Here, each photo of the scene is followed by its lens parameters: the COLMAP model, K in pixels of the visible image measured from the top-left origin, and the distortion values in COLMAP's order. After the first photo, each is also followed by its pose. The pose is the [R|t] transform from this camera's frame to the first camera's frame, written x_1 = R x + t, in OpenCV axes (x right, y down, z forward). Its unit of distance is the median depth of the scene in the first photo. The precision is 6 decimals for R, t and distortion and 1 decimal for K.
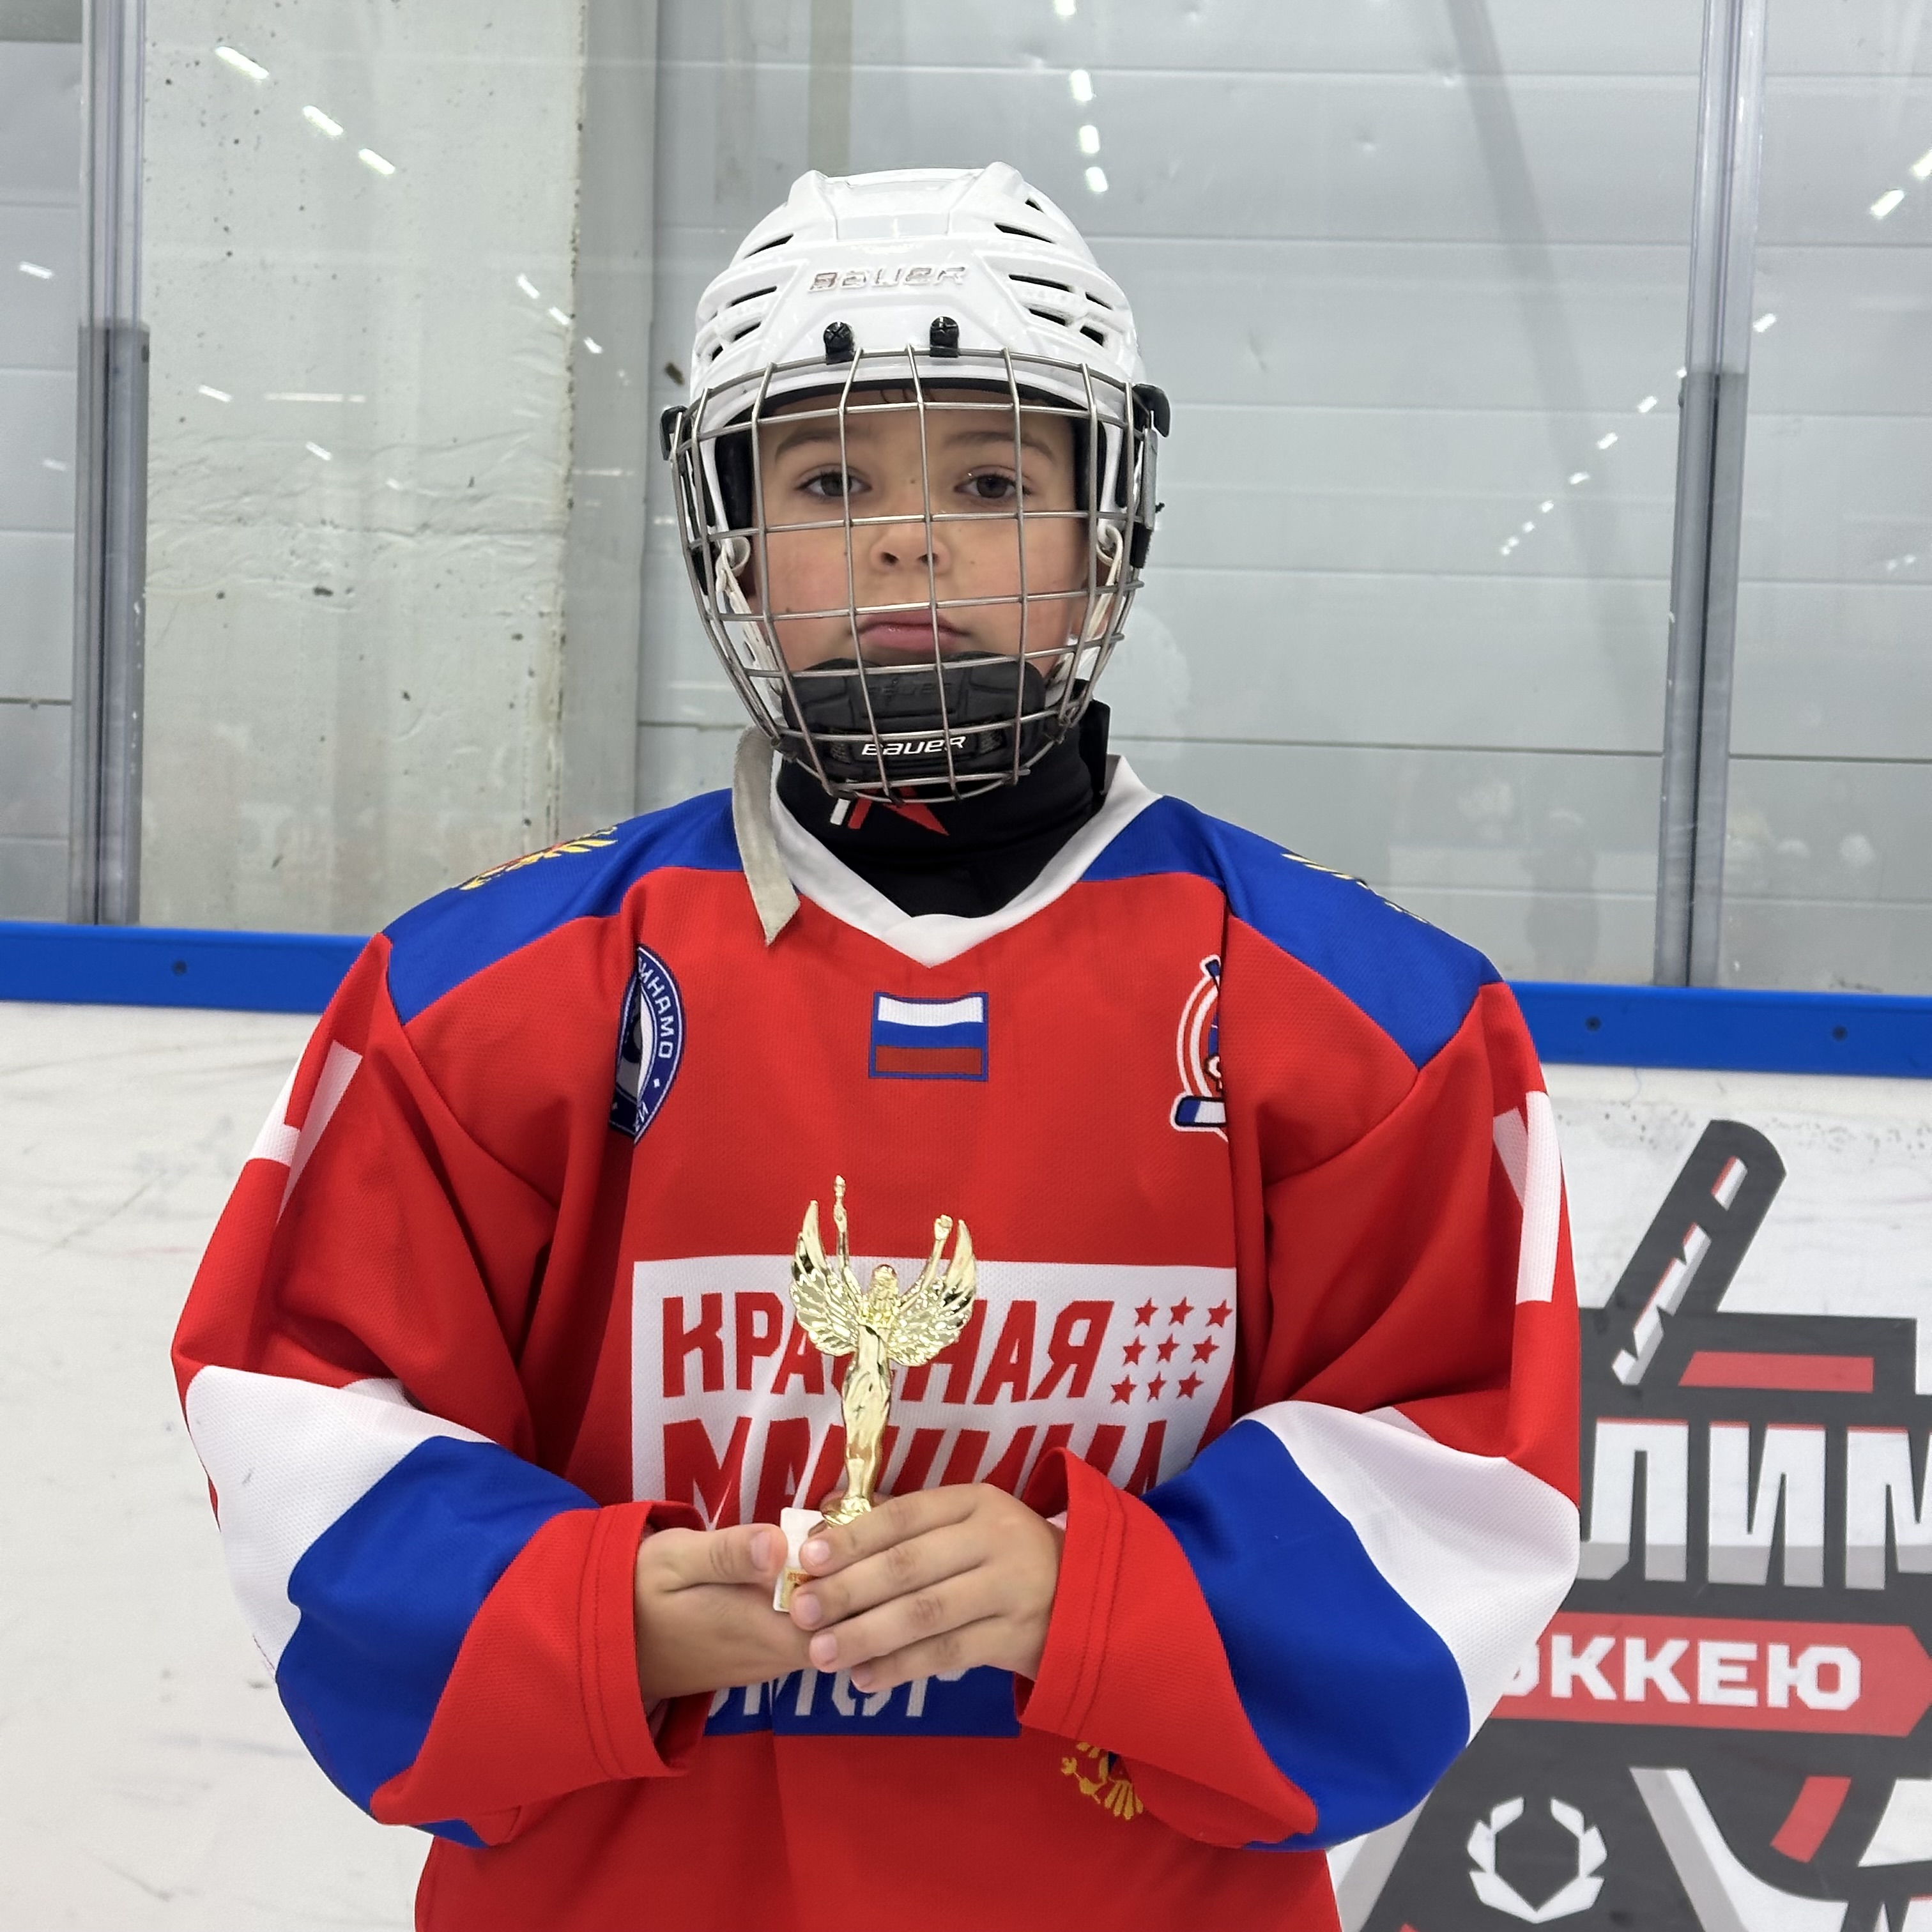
lens RADIAL K [[3536.9, 0, 969.7], [0, 3536.9, 948.8], [0, 0, 1]] dist [0.141278, 0.000000]
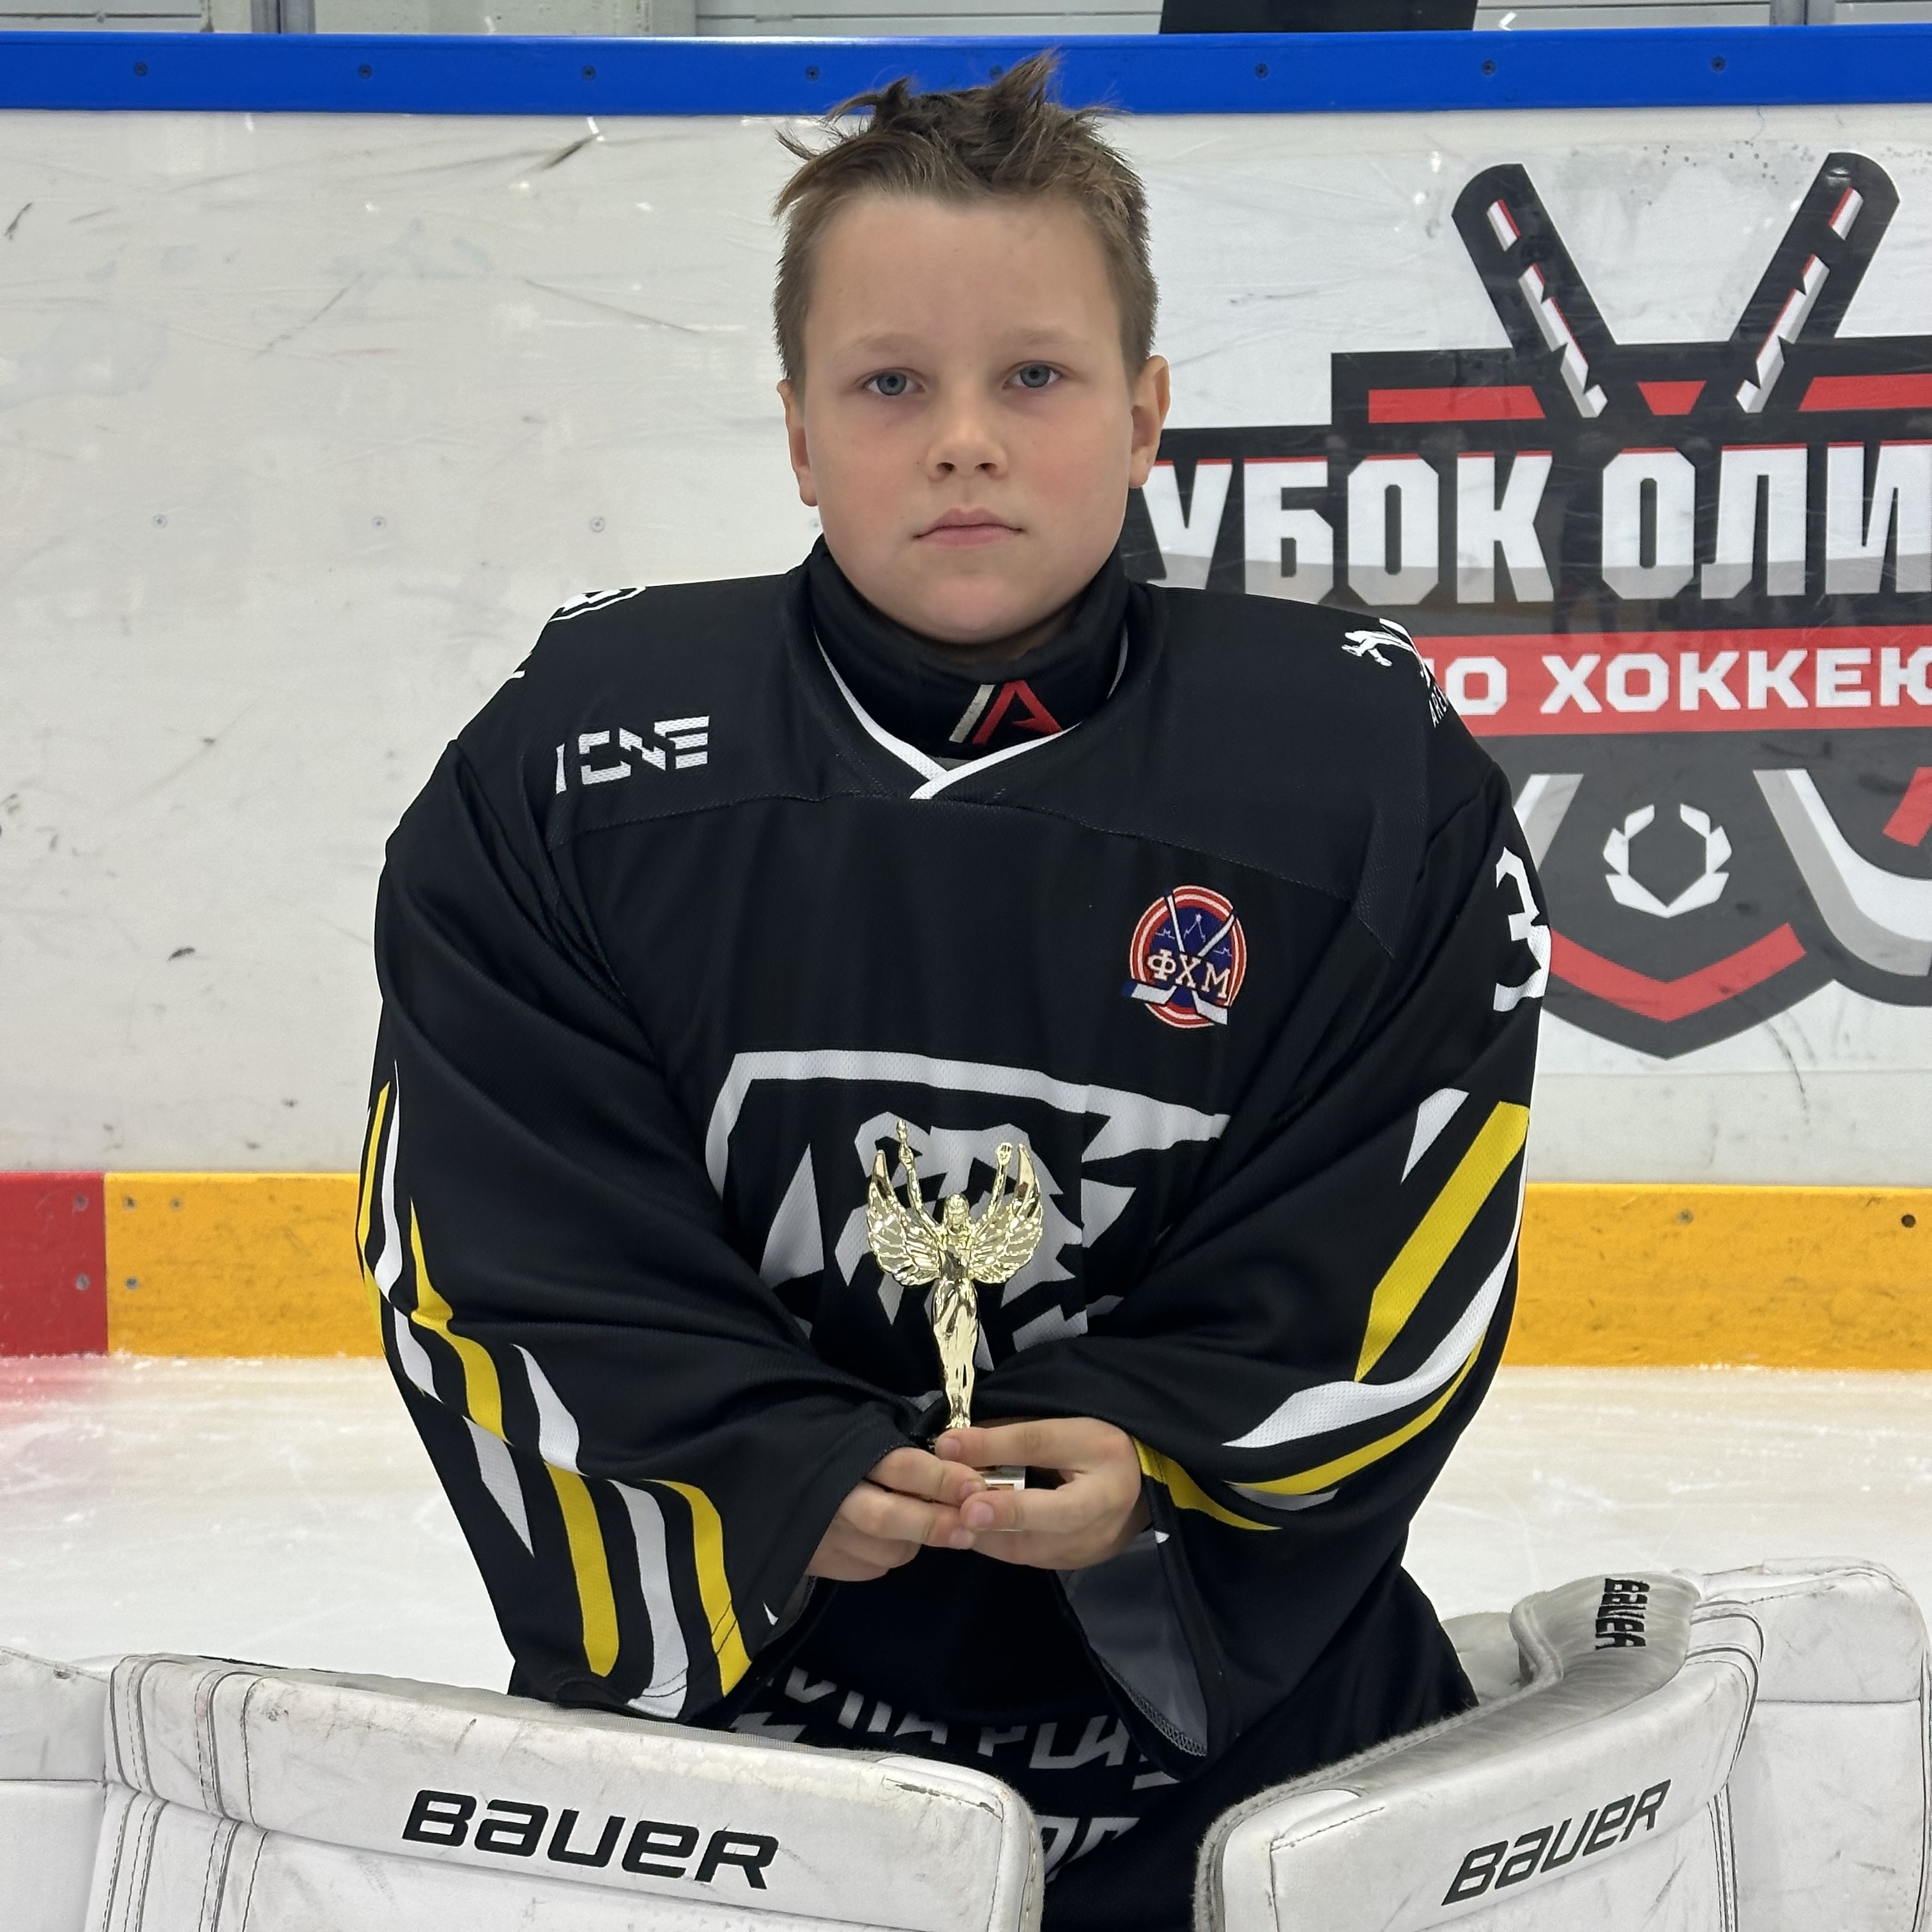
lens RADIAL K [[3536.9, 0, 942.2], [0, 3536.9, 970.0], [0, 0, 1]] dist [0.141278, 0.000000]
pose [[0.998766, -0.039209, 0.030481, -0.073280], [0.036682, 0.996163, 0.079453, 0.147326], [-0.033479, -0.078237, 0.996373, -0.055985]]
